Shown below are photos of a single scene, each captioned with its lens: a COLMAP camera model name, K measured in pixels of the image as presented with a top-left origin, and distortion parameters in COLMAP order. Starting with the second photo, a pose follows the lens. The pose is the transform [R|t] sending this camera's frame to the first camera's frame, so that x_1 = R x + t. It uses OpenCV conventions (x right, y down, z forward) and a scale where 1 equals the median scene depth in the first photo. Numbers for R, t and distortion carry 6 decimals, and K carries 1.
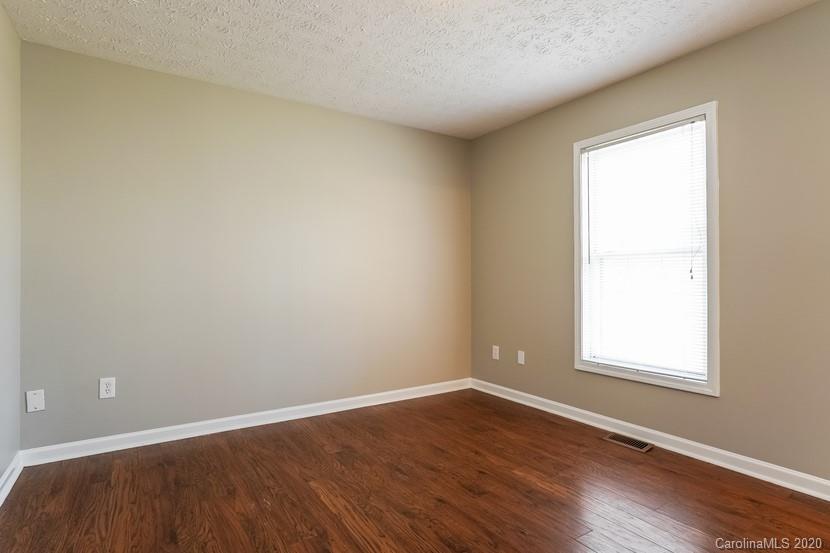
lens RADIAL K [[450.6, 0, 415.0], [0, 450.6, 276.5], [0, 0, 1]] dist [-0.002788, -0.000052]
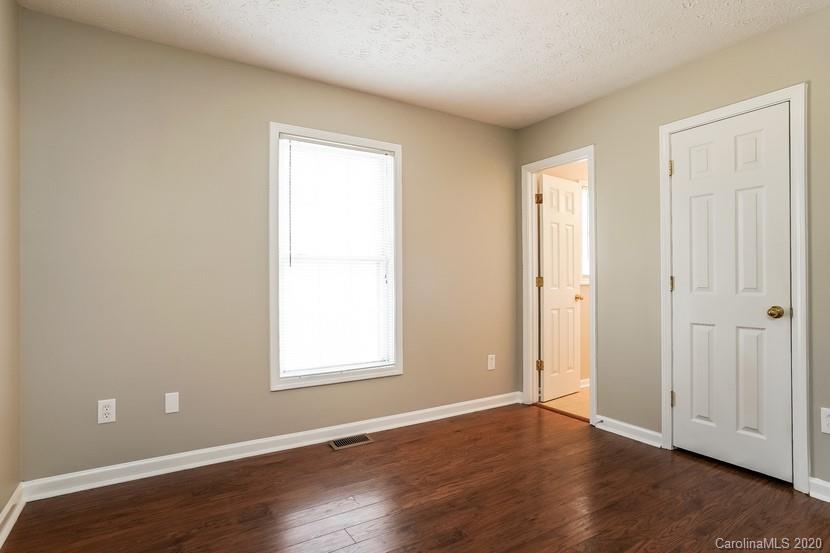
lens RADIAL K [[450.6, 0, 415.0], [0, 450.6, 276.5], [0, 0, 1]] dist [-0.002788, -0.000052]
pose [[0.023294, 0.010901, 0.999669, -0.552529], [-0.001484, 0.999940, -0.010869, 0.001249], [-0.999728, -0.001230, 0.023309, 0.824469]]
